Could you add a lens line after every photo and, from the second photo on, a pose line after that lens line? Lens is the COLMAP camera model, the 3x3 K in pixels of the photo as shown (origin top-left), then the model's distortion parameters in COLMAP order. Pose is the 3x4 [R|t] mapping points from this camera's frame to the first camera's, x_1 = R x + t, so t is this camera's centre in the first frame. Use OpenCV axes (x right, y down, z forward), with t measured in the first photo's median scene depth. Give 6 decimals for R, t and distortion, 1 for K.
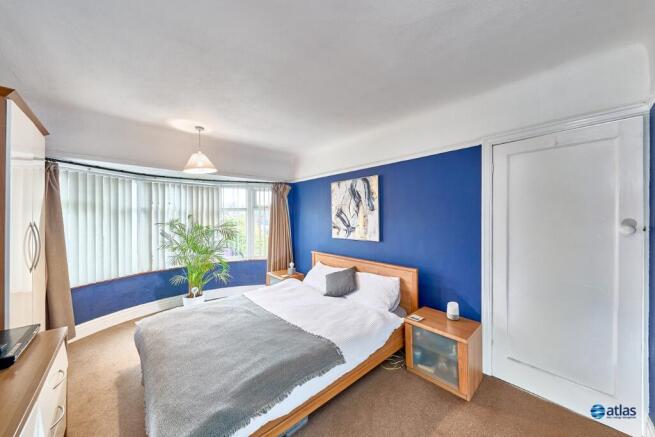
lens RADIAL K [[226.1, 0, 327.5], [0, 226.1, 218.5], [0, 0, 1]] dist [-0.031829, -0.000049]
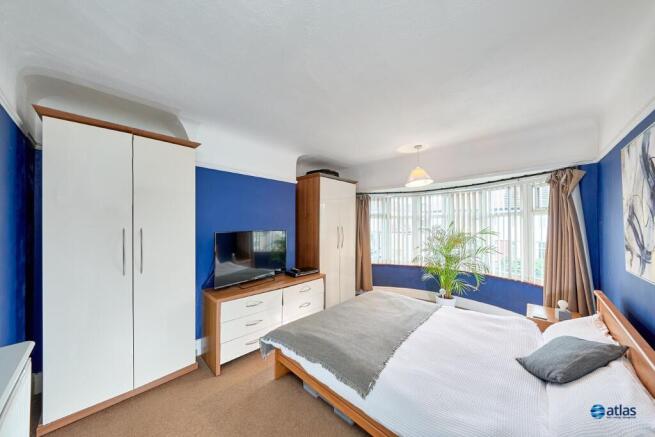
lens RADIAL K [[220.6, 0, 327.5], [0, 220.6, 218.5], [0, 0, 1]] dist [-0.001582, -0.000053]
pose [[0.057021, -0.019052, -0.998191, 0.511932], [-0.002262, 0.999813, -0.019212, -0.011078], [0.998370, 0.003354, 0.056967, 0.453324]]
